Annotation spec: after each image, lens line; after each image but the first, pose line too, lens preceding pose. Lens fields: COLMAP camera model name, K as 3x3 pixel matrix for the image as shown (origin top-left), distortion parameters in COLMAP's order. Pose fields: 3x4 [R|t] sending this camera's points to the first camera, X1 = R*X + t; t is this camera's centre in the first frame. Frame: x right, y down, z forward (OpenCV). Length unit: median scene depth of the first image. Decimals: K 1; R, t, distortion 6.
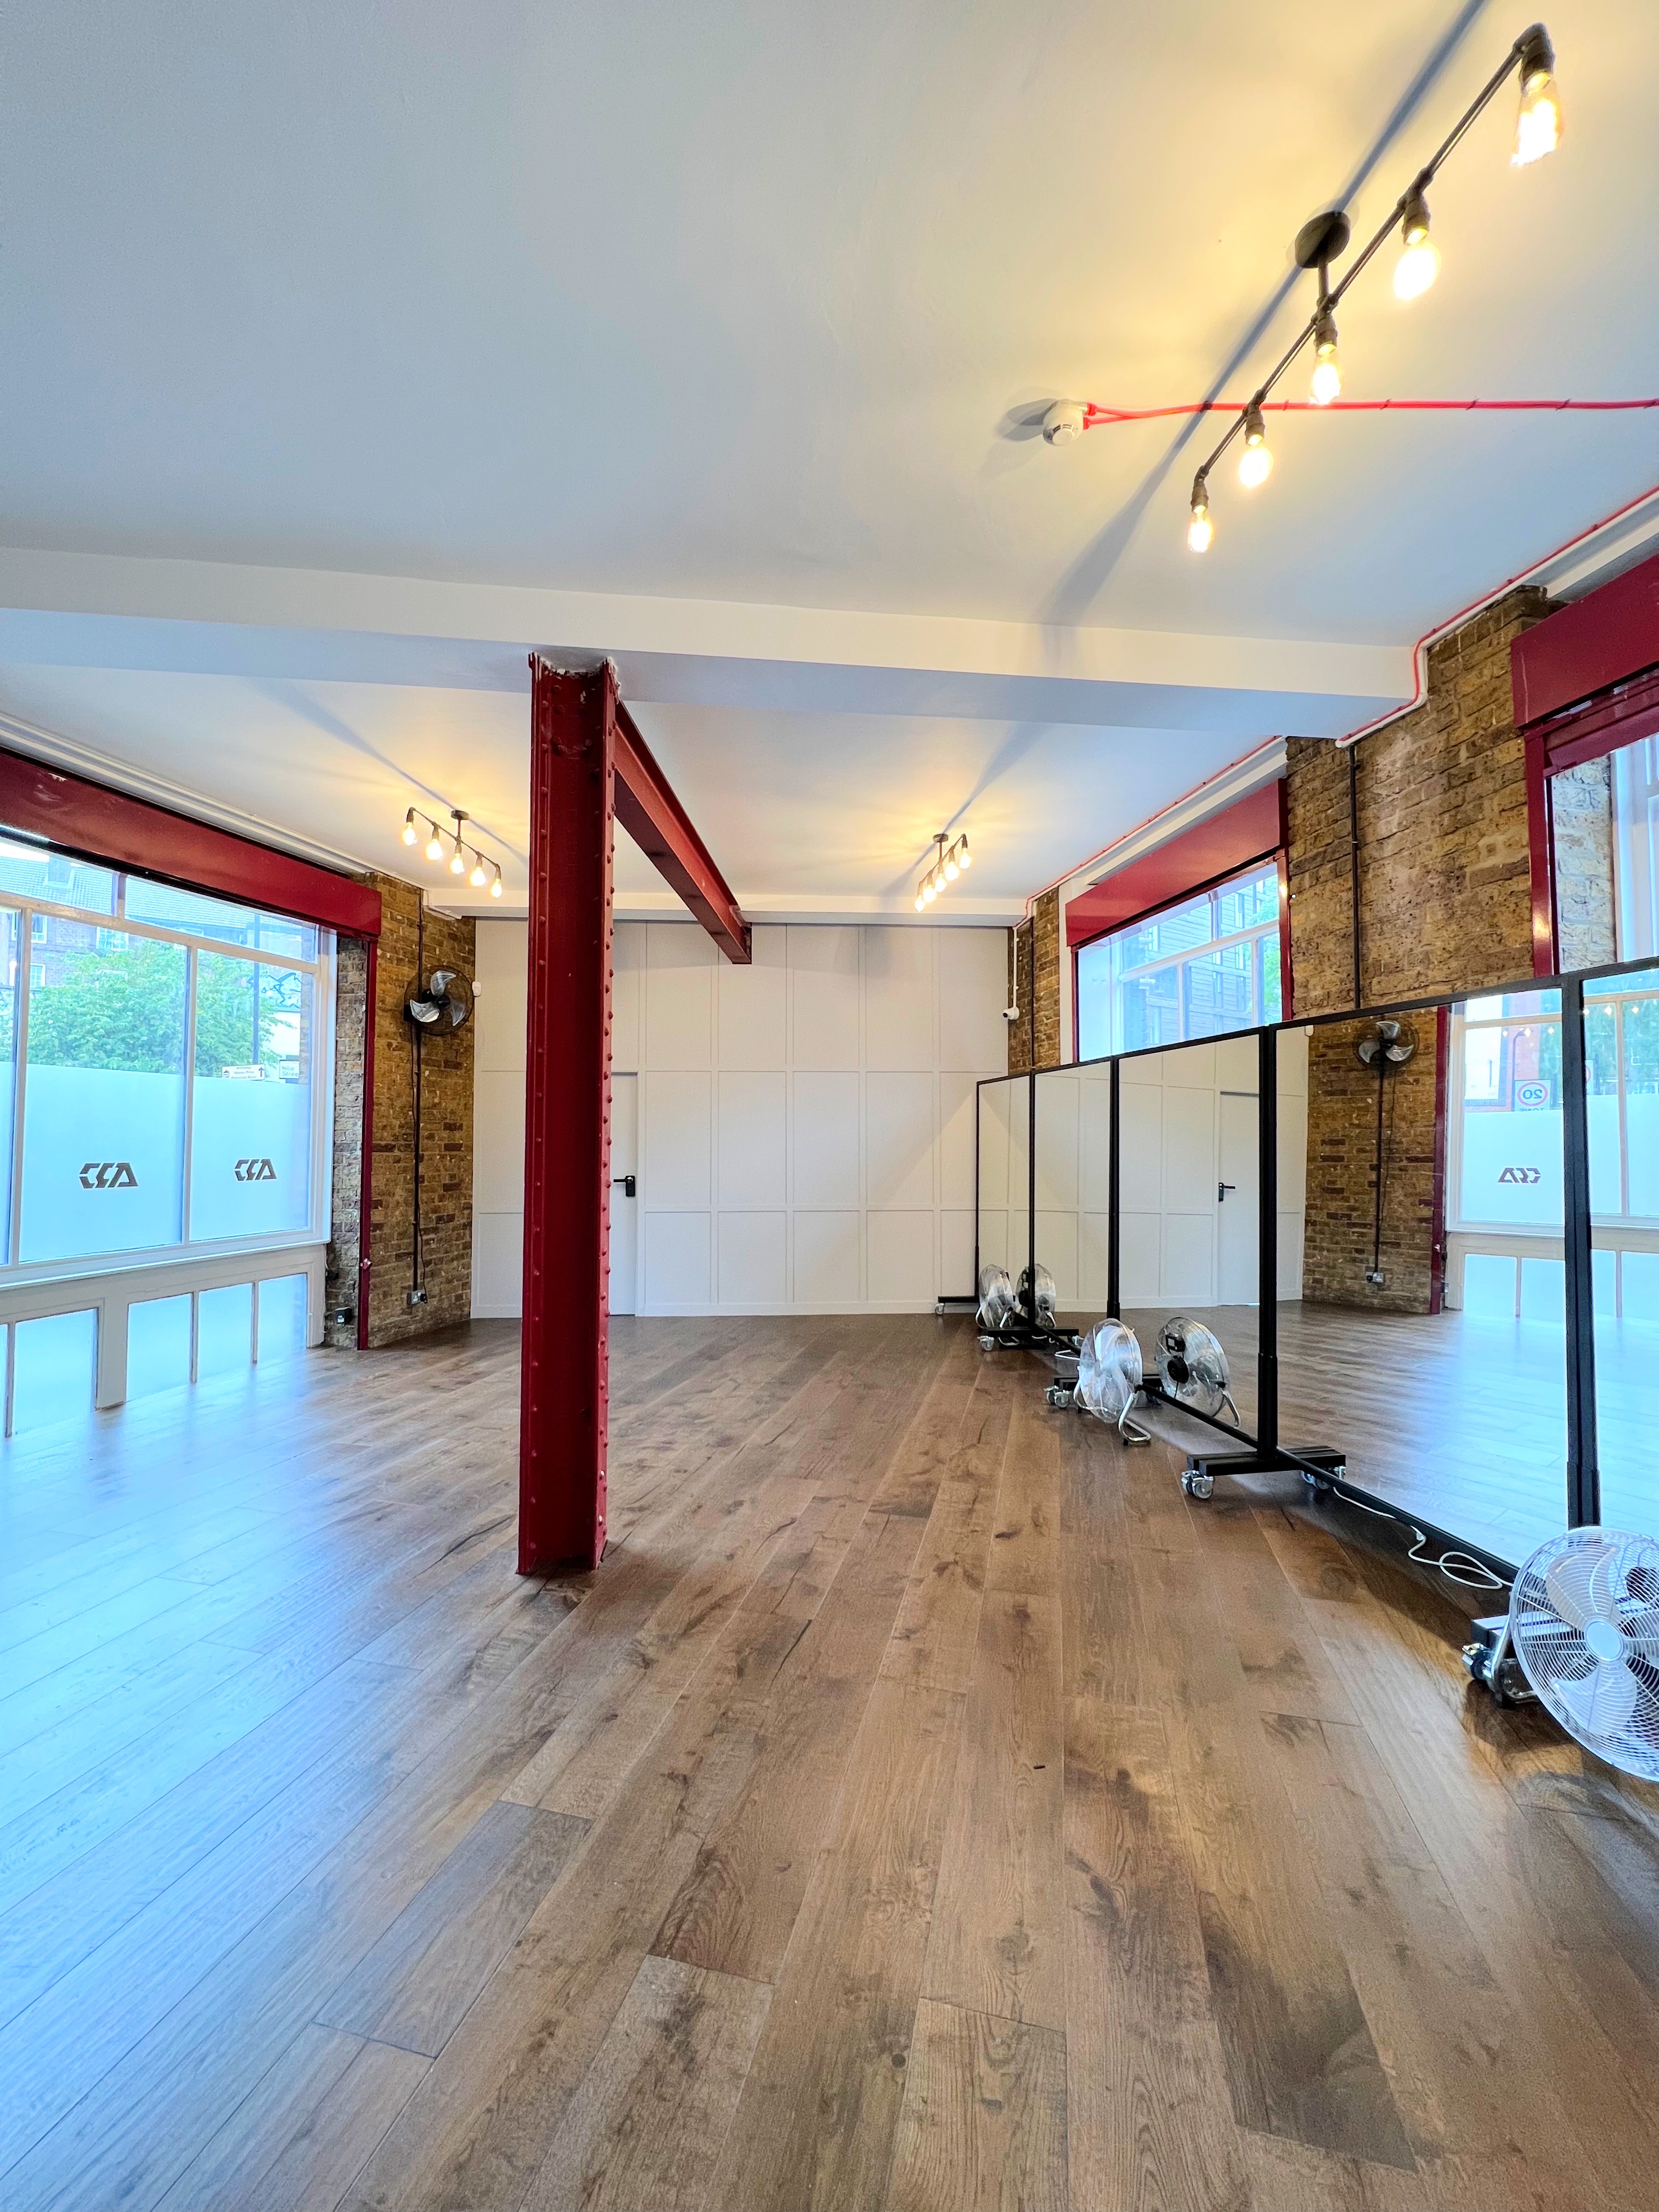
lens RADIAL K [[880.7, 0, 832.5], [0, 880.7, 1105.7], [0, 0, 1]] dist [-0.001387, 0.000521]
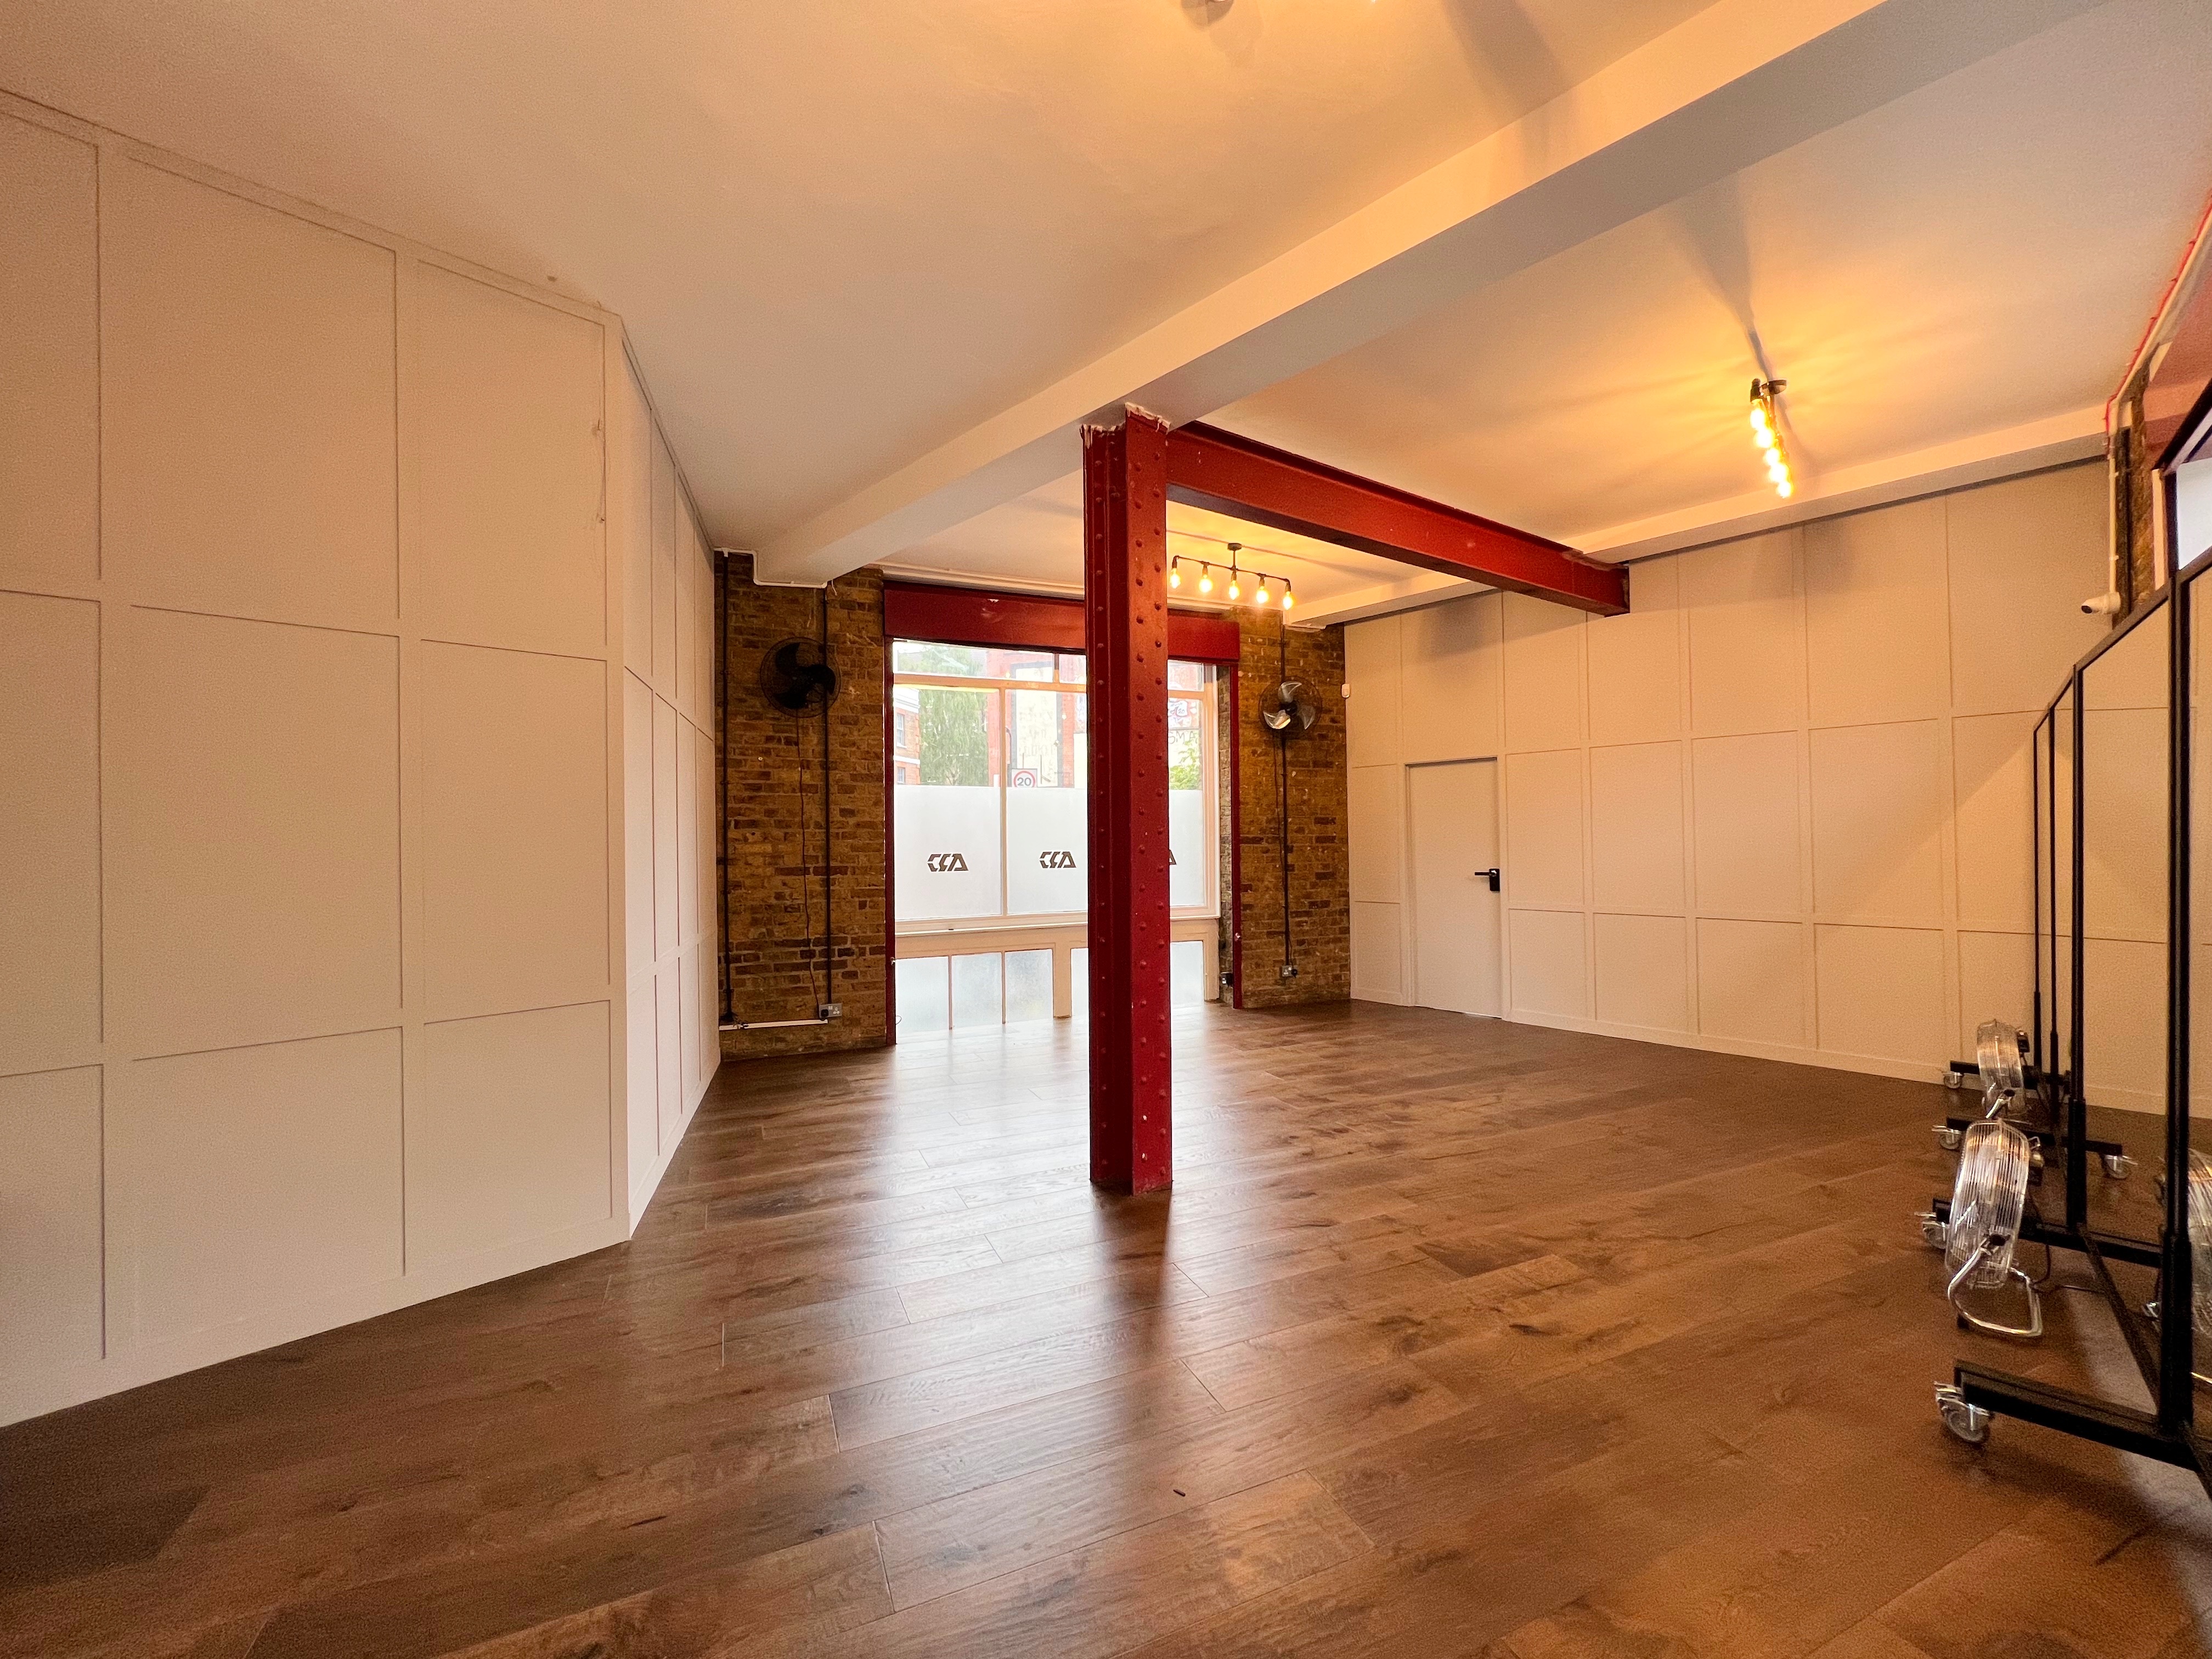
lens RADIAL K [[887.9, 0, 1112.8], [0, 887.9, 828.9], [0, 0, 1]] dist [0.000400, 0.000473]
pose [[0.613307, -0.017887, -0.789642, 0.399753], [0.042790, 0.999028, 0.010604, 0.016152], [0.788685, -0.040293, 0.613476, 0.167960]]
